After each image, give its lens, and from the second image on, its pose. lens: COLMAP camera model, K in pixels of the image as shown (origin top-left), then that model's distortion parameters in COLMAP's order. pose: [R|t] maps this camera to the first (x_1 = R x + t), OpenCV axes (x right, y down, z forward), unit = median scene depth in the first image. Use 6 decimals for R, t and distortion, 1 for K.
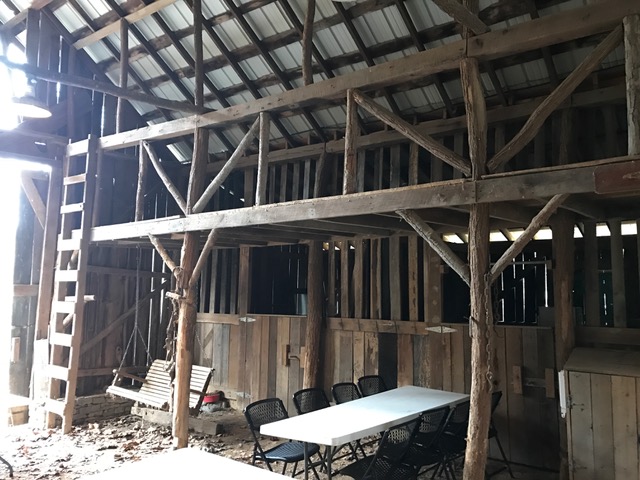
lens RADIAL K [[527.7, 0, 321.5], [0, 527.7, 239.2], [0, 0, 1]] dist [0.045685, -0.044498]
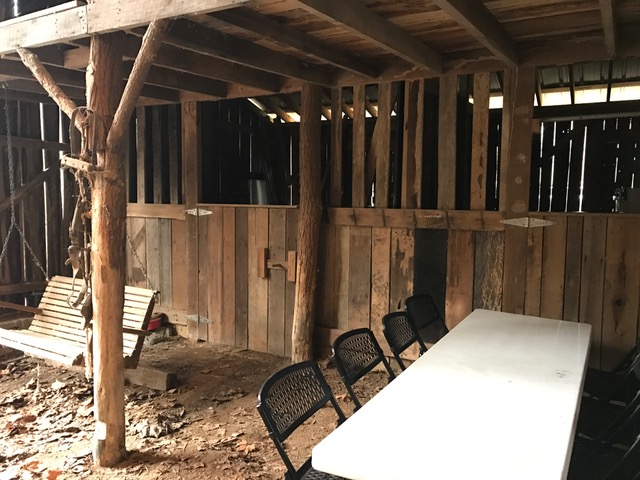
lens RADIAL K [[527.4, 0, 321.1], [0, 527.4, 237.0], [0, 0, 1]] dist [0.028724, -0.005595]
pose [[0.988587, -0.017925, 0.149583, -0.126225], [-0.011500, 0.981022, 0.193556, 0.074372], [-0.150214, -0.193067, 0.969619, 0.459988]]
